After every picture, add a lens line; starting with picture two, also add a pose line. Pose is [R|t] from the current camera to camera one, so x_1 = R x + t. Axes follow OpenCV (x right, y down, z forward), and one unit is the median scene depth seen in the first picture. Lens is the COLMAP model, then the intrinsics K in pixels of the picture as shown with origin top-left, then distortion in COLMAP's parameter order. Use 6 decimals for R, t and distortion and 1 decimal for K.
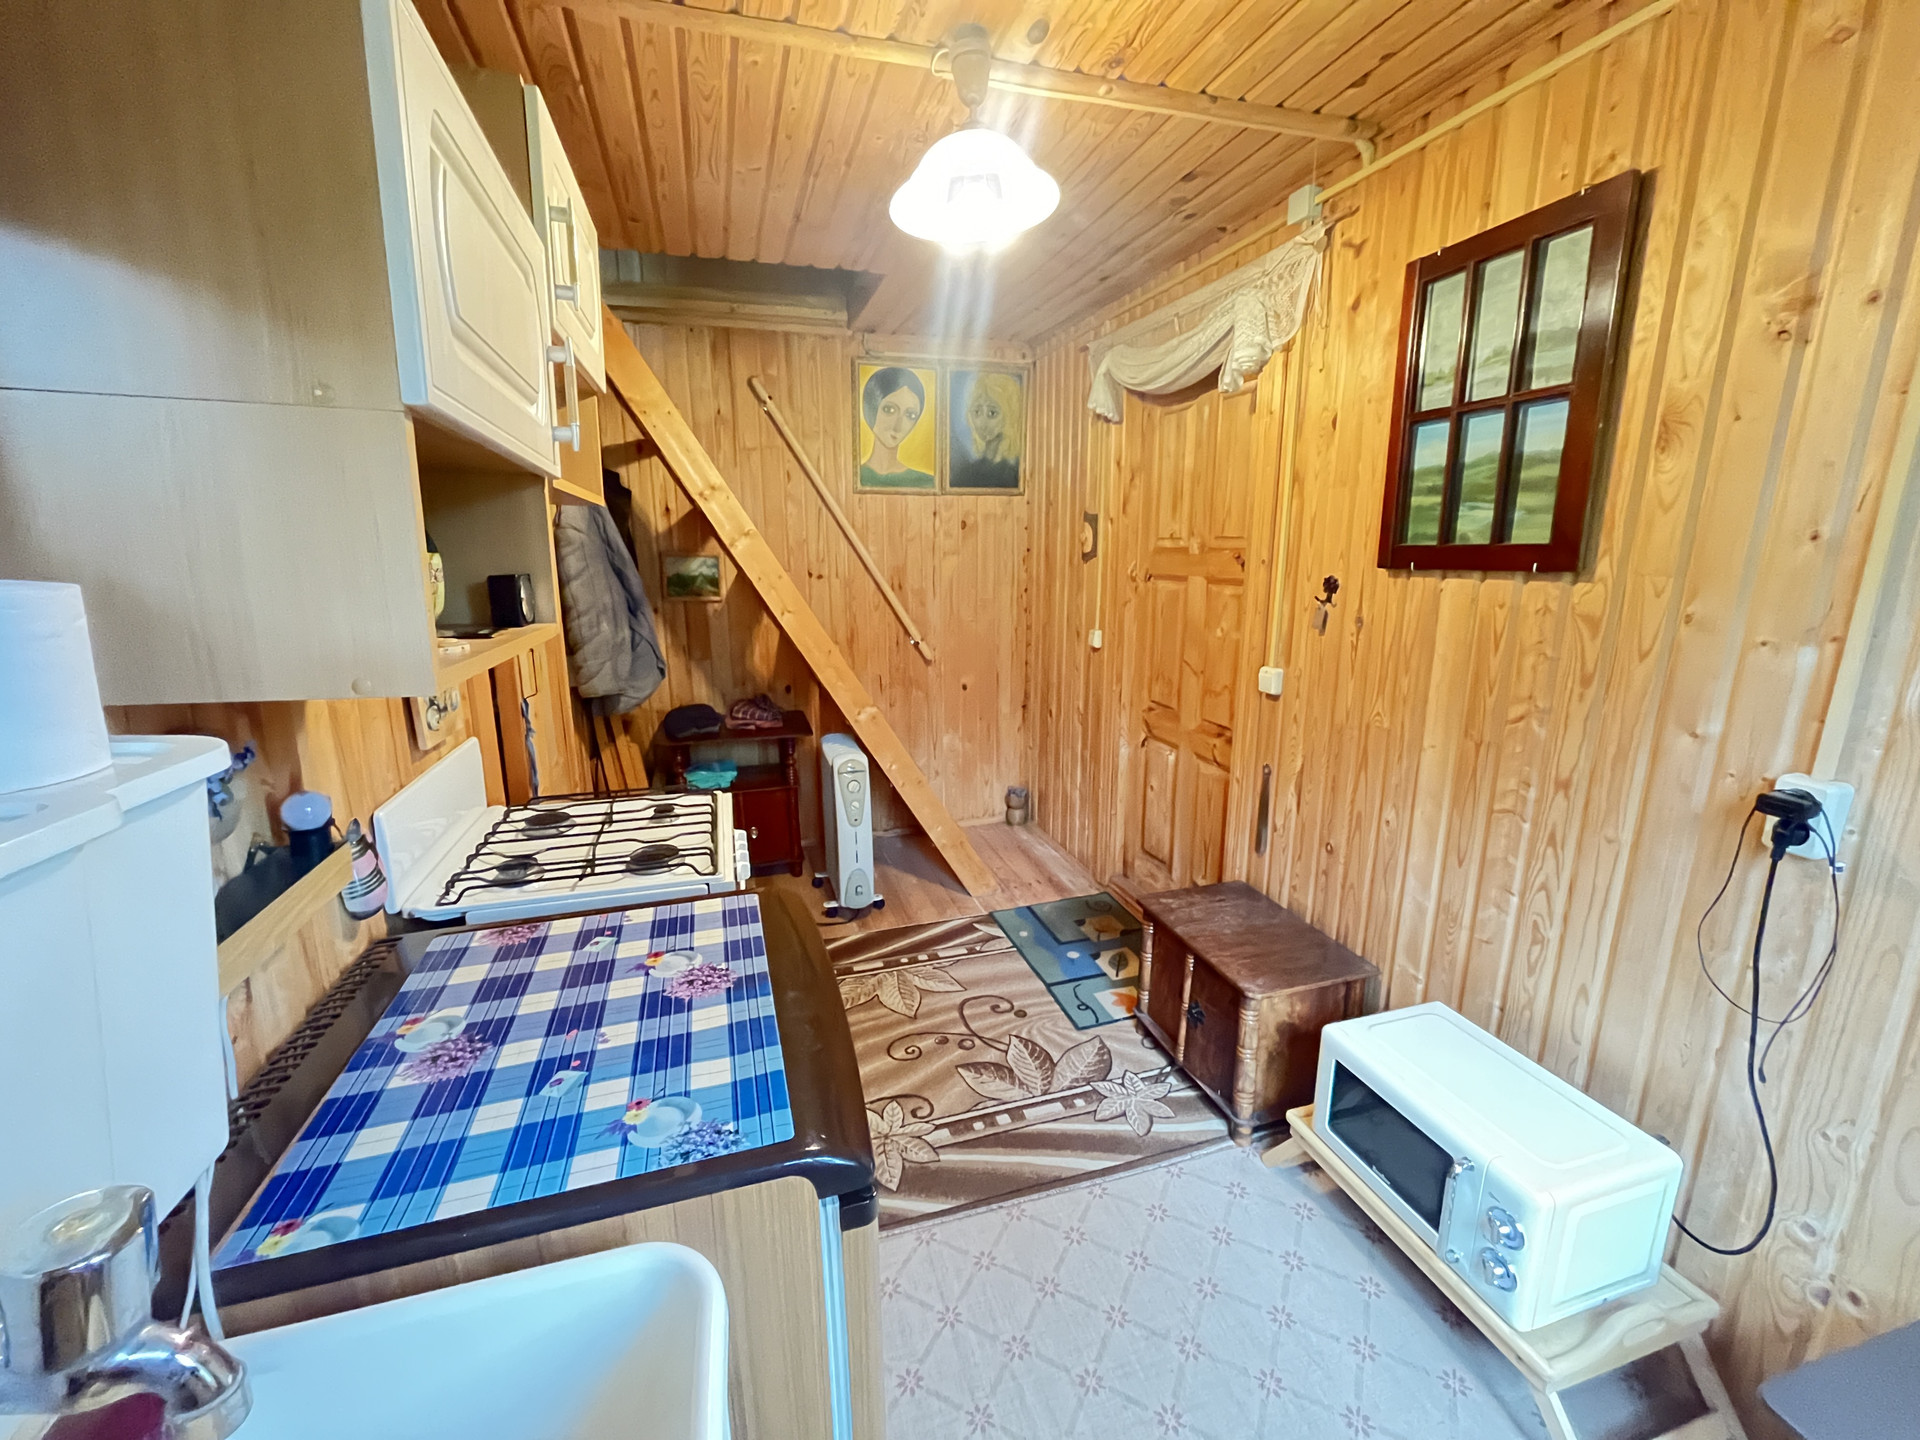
lens RADIAL K [[780.3, 0, 957.6], [0, 780.3, 719.9], [0, 0, 1]] dist [-0.005595, 0.000737]
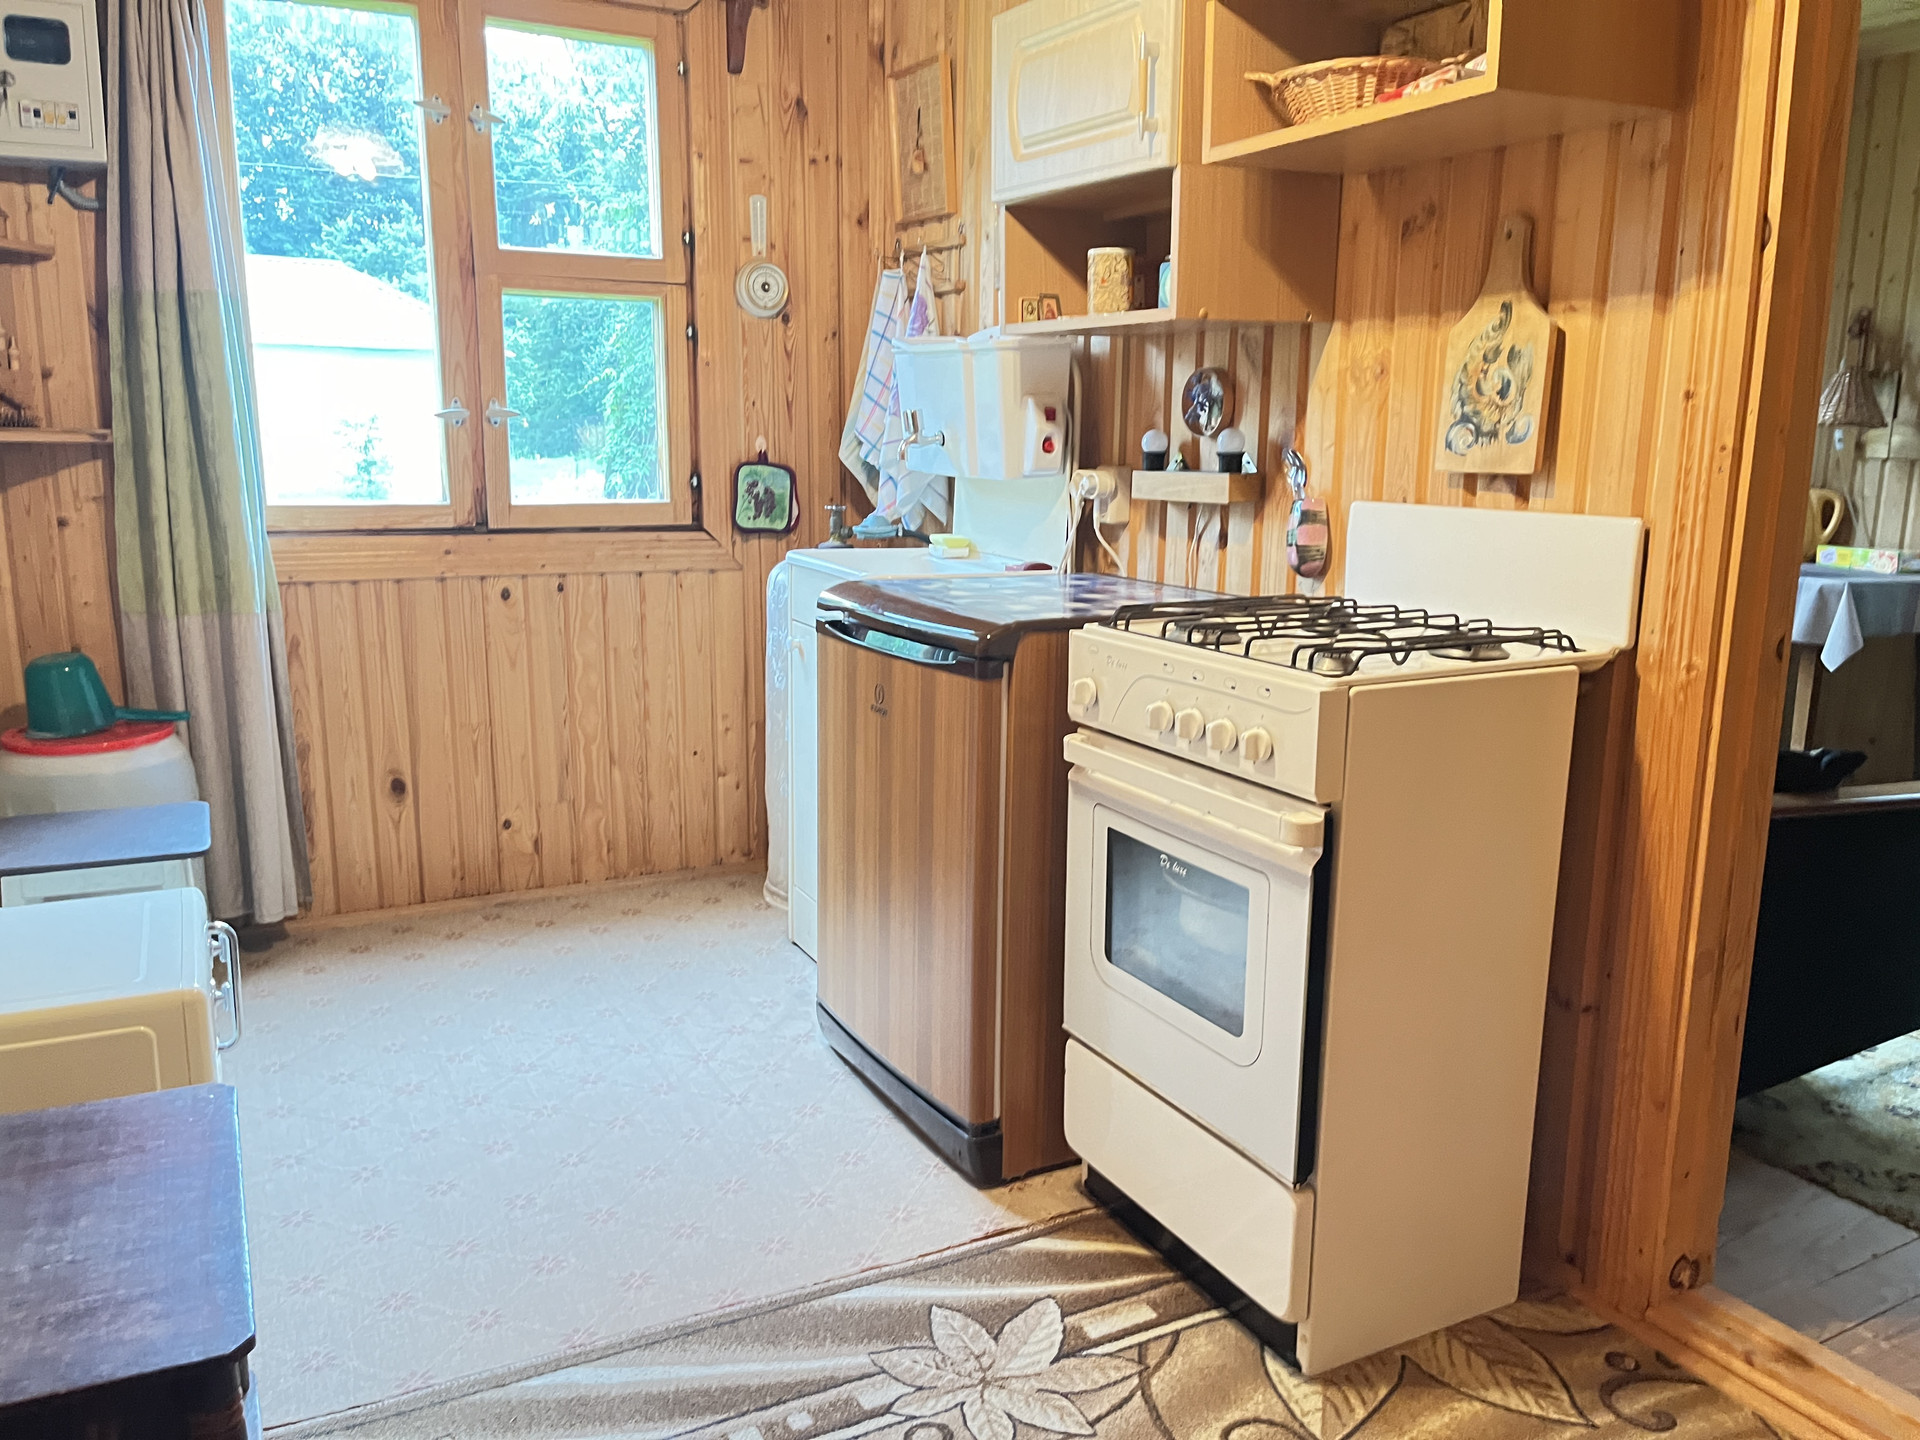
lens RADIAL K [[1446.7, 0, 959.1], [0, 1446.7, 719.9], [0, 0, 1]] dist [-0.007331, -0.002001]
pose [[-0.981897, 0.024482, -0.187829, 0.088788], [-0.051878, 0.918937, 0.390976, -0.210704], [0.182175, 0.393643, -0.901032, 1.711667]]
